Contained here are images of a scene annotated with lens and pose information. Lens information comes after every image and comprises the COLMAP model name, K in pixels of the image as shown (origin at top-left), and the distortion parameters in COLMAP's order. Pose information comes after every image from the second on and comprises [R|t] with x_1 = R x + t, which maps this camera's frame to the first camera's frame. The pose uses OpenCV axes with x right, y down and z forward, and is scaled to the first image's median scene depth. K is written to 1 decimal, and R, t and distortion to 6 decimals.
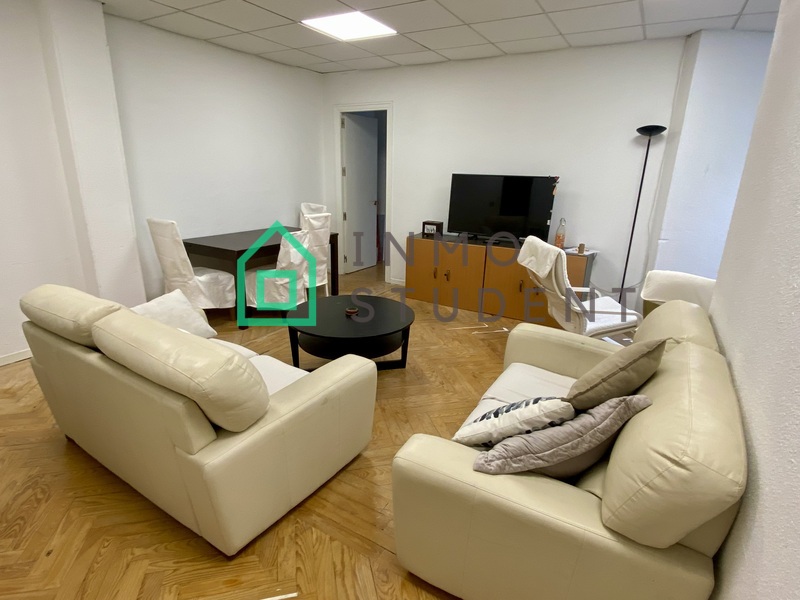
lens RADIAL K [[437.6, 0, 392.9], [0, 437.6, 300.1], [0, 0, 1]] dist [0.023603, -0.027910]
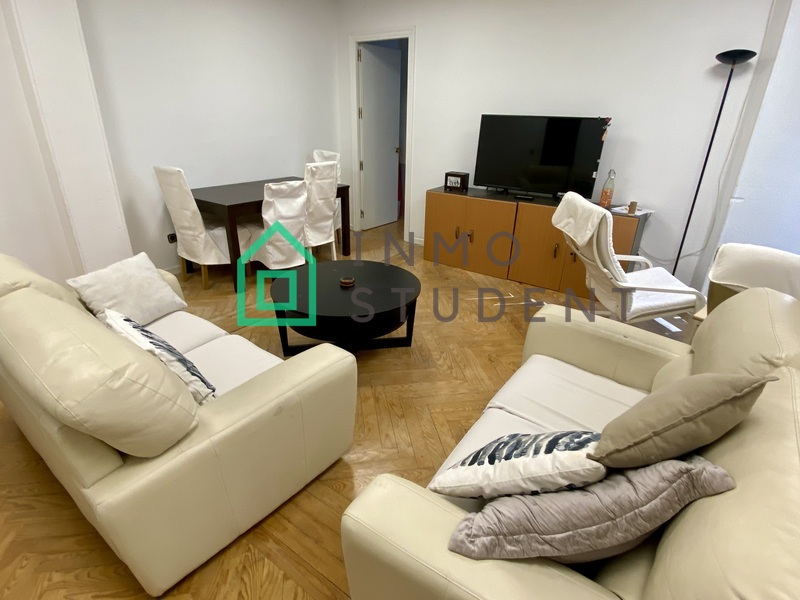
lens RADIAL K [[437.6, 0, 392.9], [0, 437.6, 300.1], [0, 0, 1]] dist [0.023603, -0.027910]
pose [[0.996495, 0.030188, -0.078022, 0.074789], [-0.021386, 0.993559, 0.111276, -0.041547], [0.080878, -0.109217, 0.990722, 0.188905]]
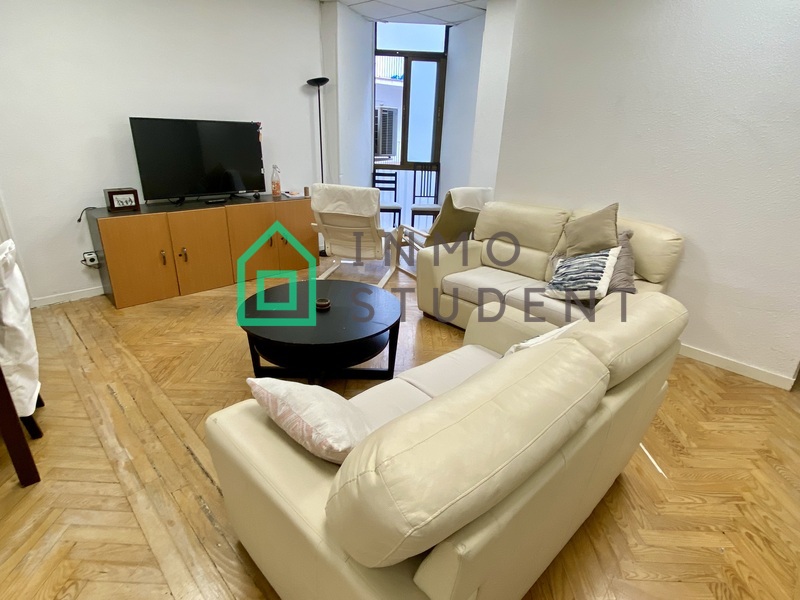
lens RADIAL K [[429.9, 0, 408.6], [0, 429.9, 300.7], [0, 0, 1]] dist [0.024191, -0.024734]
pose [[0.232953, -0.377042, 0.896422, -0.903047], [0.252572, 0.913608, 0.318634, -0.226062], [-0.939117, 0.152185, 0.308058, 0.728609]]
